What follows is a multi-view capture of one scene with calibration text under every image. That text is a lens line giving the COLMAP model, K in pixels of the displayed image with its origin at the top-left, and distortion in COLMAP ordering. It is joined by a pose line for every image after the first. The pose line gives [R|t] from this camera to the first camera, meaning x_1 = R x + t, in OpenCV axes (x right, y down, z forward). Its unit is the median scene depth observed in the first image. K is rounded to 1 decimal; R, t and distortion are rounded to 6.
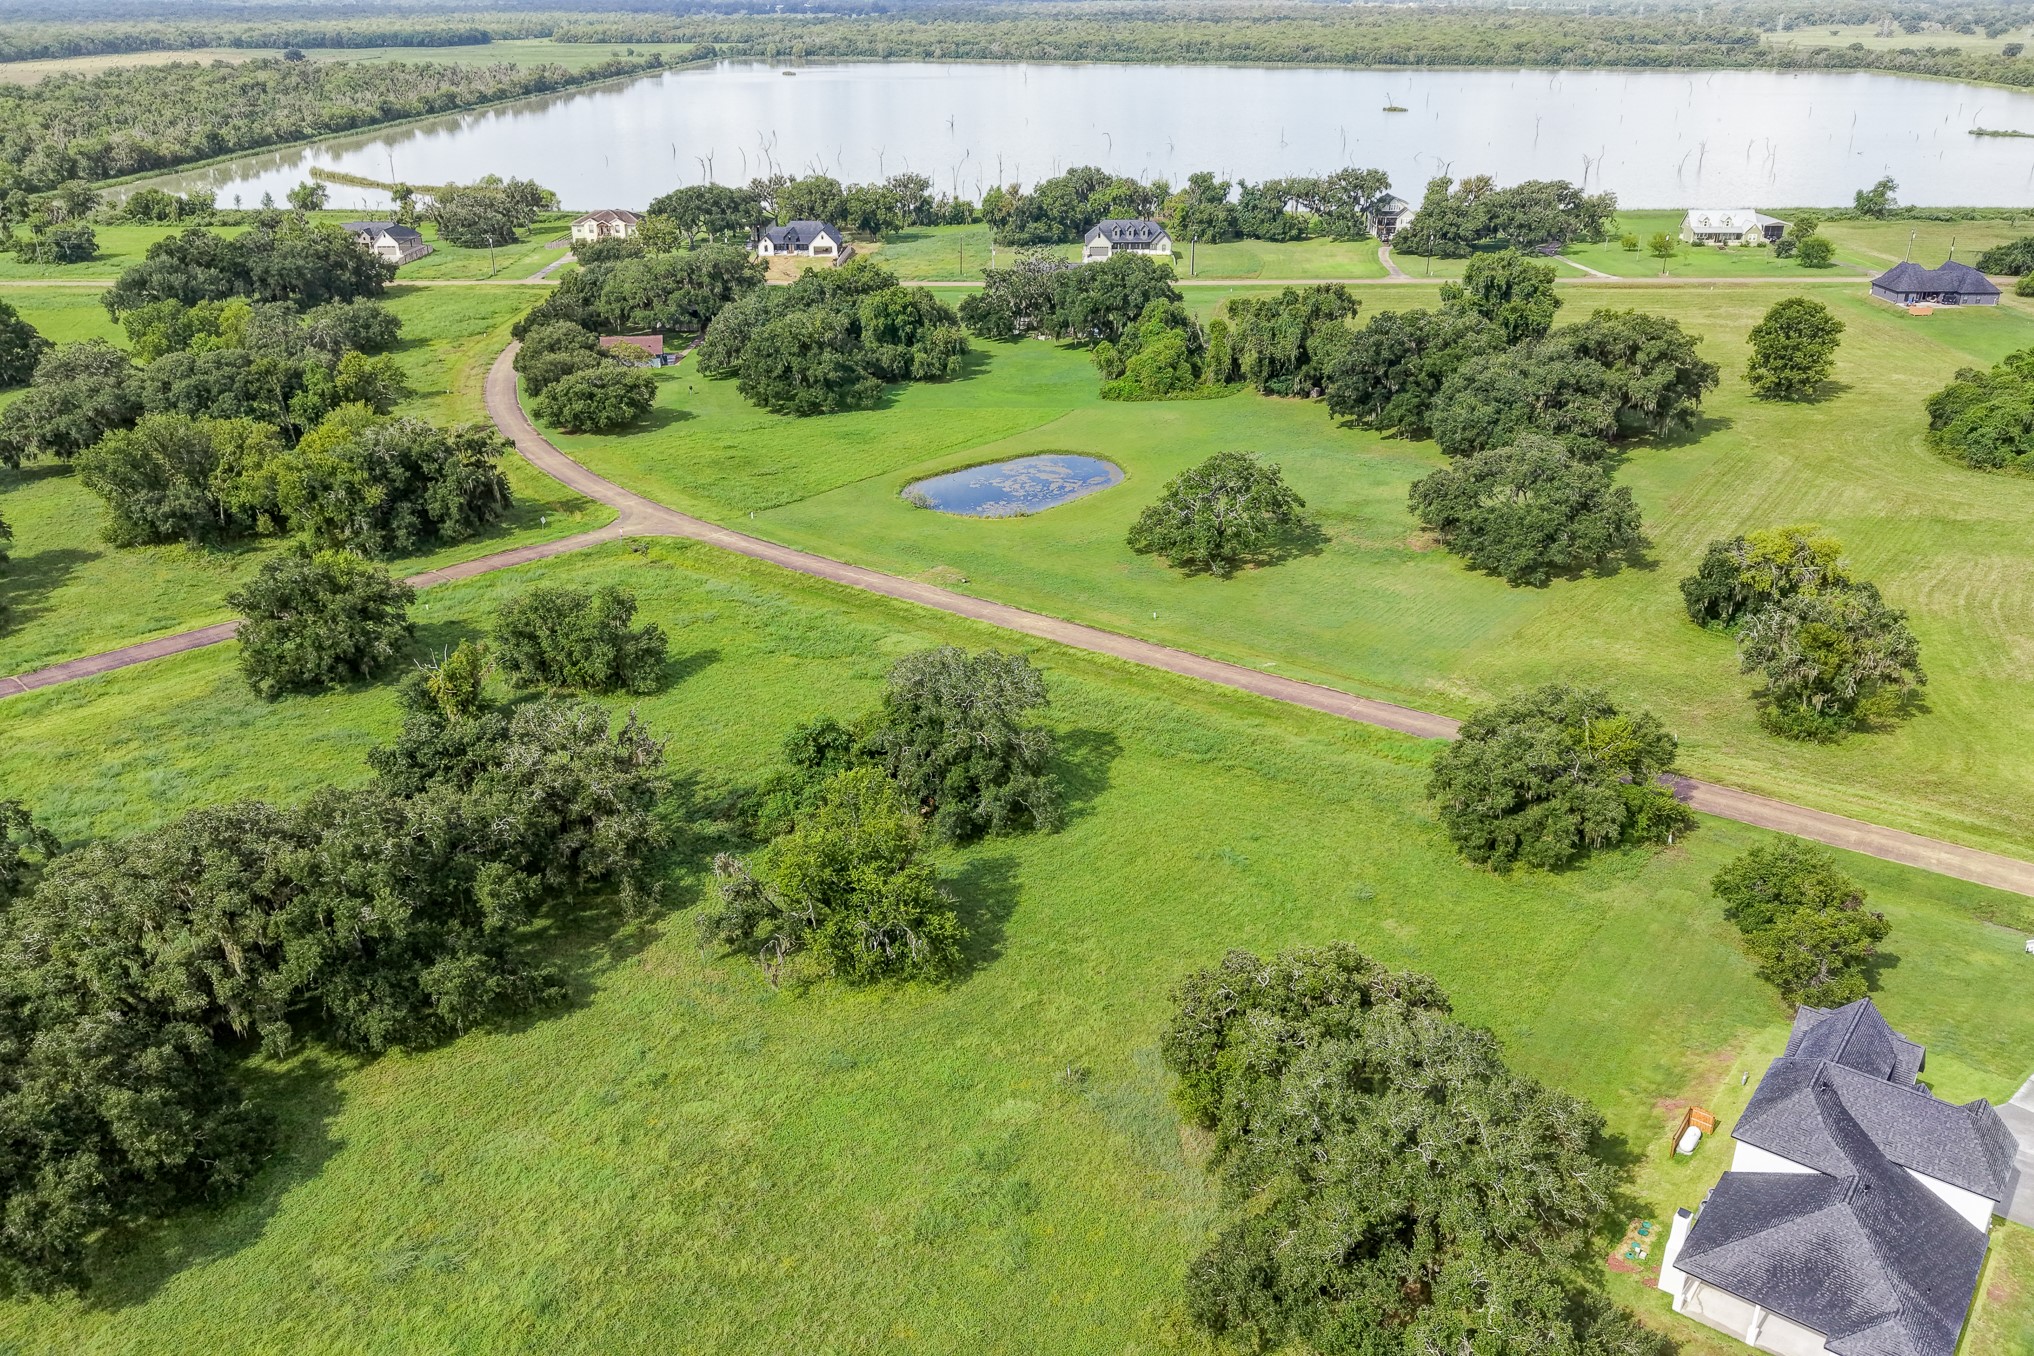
lens RADIAL K [[1602.0, 0, 1017.0], [0, 1602.0, 678.0], [0, 0, 1]] dist [0.077474, -0.114221]
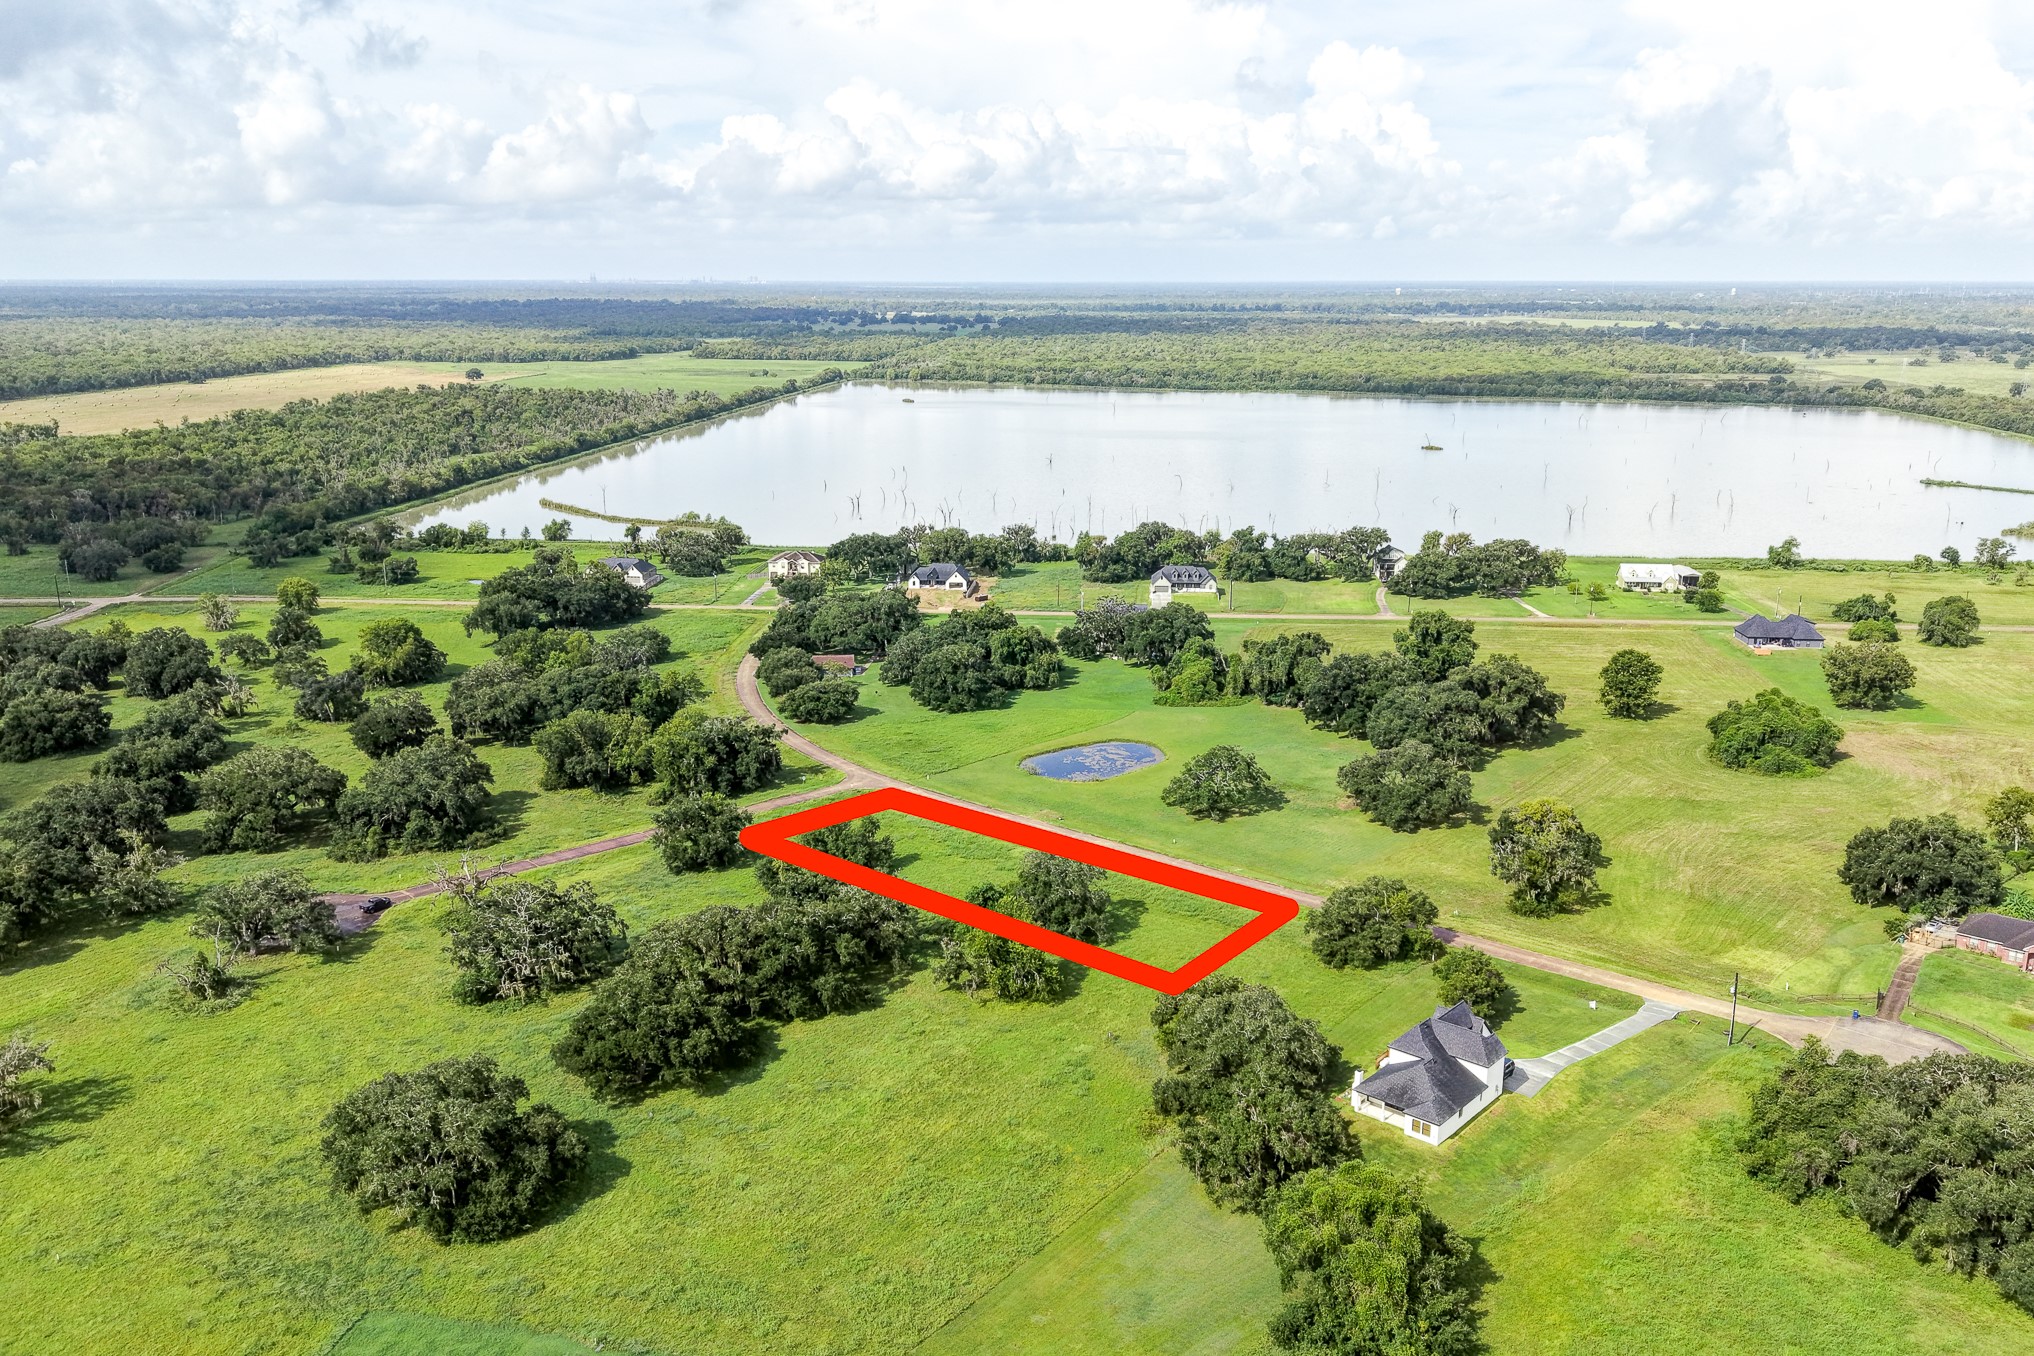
lens RADIAL K [[1602.0, 0, 1017.0], [0, 1602.0, 678.0], [0, 0, 1]] dist [0.077474, -0.114221]
pose [[0.998381, 0.019341, -0.053490, 0.005338], [-0.028083, 0.985409, -0.167870, 0.051935], [0.049463, 0.169100, 0.984357, -0.457840]]
